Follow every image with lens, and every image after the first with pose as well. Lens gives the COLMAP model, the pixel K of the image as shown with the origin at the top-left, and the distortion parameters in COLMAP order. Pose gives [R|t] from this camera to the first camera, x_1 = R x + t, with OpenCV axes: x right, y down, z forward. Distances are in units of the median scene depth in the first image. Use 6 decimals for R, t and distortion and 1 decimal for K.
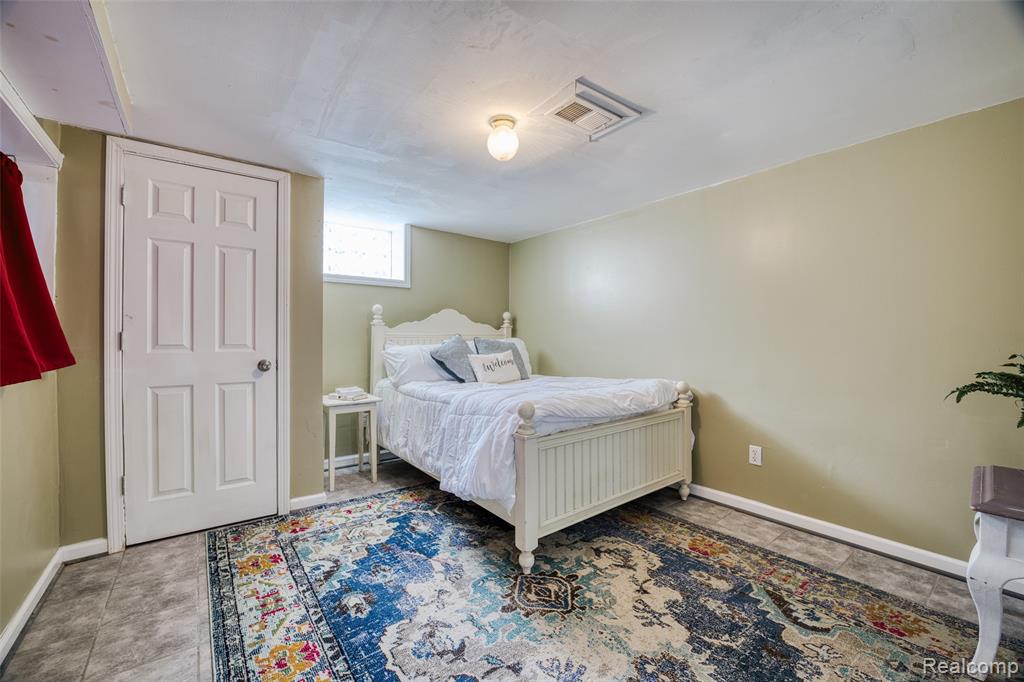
lens RADIAL K [[415.5, 0, 490.6], [0, 415.5, 327.6], [0, 0, 1]] dist [-0.023336, 0.001222]
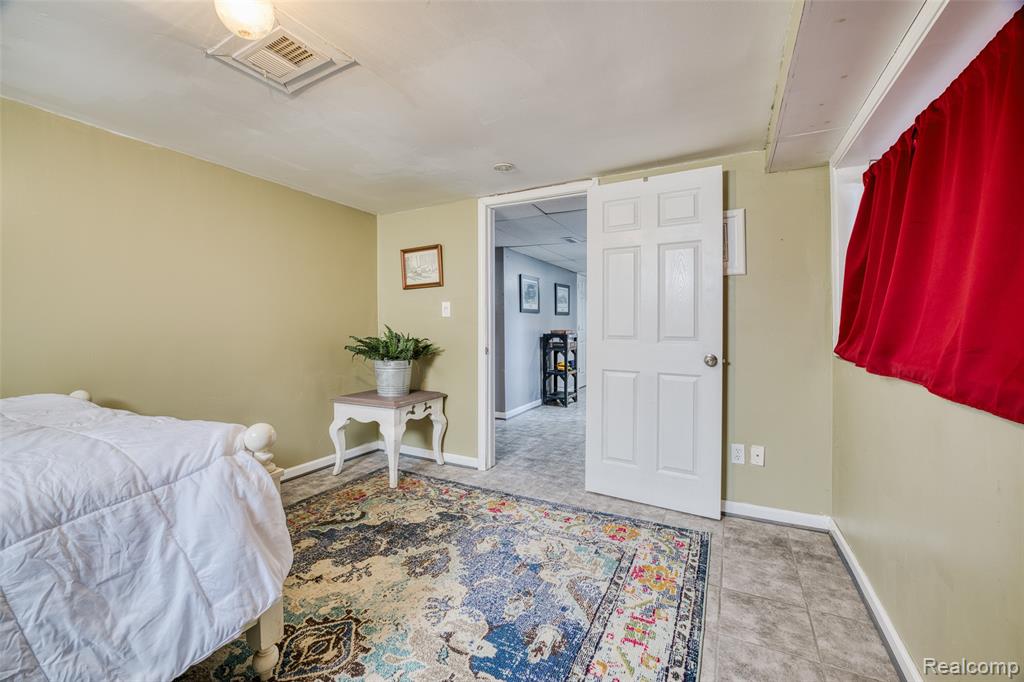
lens RADIAL K [[415.5, 0, 508.1], [0, 415.5, 342.3], [0, 0, 1]] dist [-0.023336, 0.001222]
pose [[-0.439629, -0.031031, 0.897643, -0.807022], [-0.014652, 0.999518, 0.027377, 0.020860], [-0.898060, -0.001117, -0.439872, 1.122051]]
